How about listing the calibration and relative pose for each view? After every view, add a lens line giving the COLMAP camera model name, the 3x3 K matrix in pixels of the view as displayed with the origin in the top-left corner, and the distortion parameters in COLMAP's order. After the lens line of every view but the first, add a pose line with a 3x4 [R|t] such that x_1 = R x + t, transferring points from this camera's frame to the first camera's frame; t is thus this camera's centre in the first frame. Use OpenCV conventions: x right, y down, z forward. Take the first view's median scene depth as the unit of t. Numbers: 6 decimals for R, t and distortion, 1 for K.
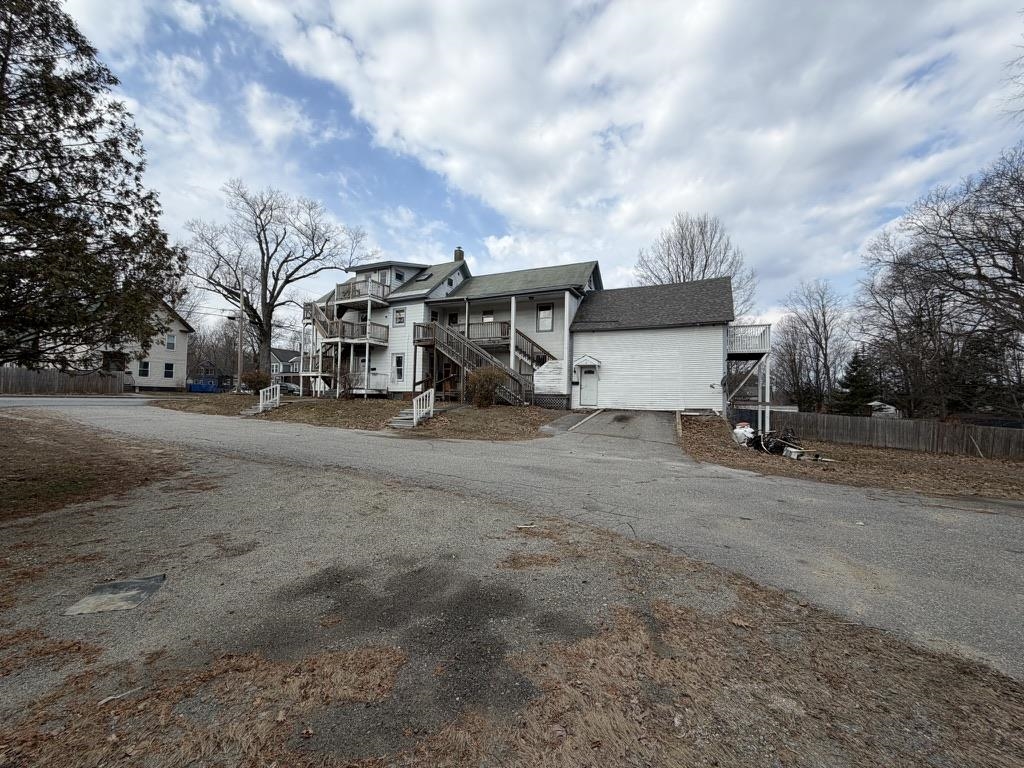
lens RADIAL K [[406.3, 0, 508.0], [0, 406.3, 382.2], [0, 0, 1]] dist [-0.002382, 0.000817]
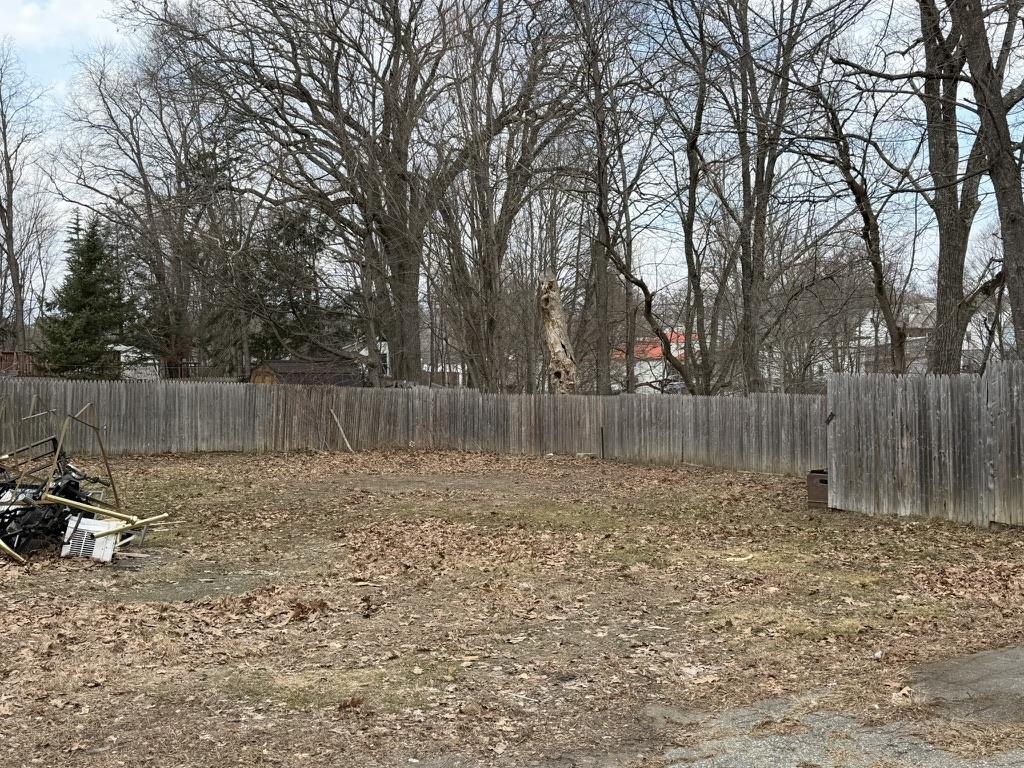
lens RADIAL K [[1035.6, 0, 519.9], [0, 1035.6, 380.2], [0, 0, 1]] dist [0.005395, 0.000000]
pose [[0.412082, -0.051110, 0.909712, 0.124102], [-0.018104, 0.997769, 0.064257, 0.015638], [-0.910967, -0.042948, 0.410238, 0.275185]]
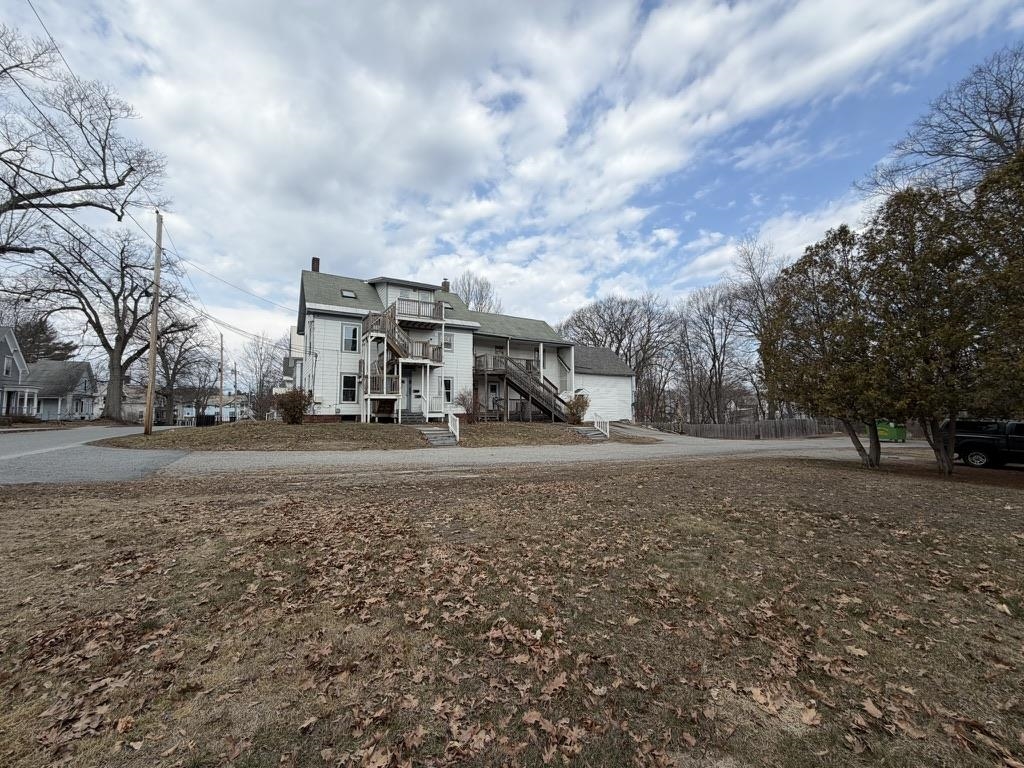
lens RADIAL K [[406.3, 0, 501.6], [0, 406.3, 382.4], [0, 0, 1]] dist [-0.002382, 0.000817]
pose [[0.537815, 0.039384, 0.842142, -1.091207], [-0.014830, 0.999196, -0.037258, -0.021611], [-0.842932, 0.007549, 0.537967, 0.341674]]
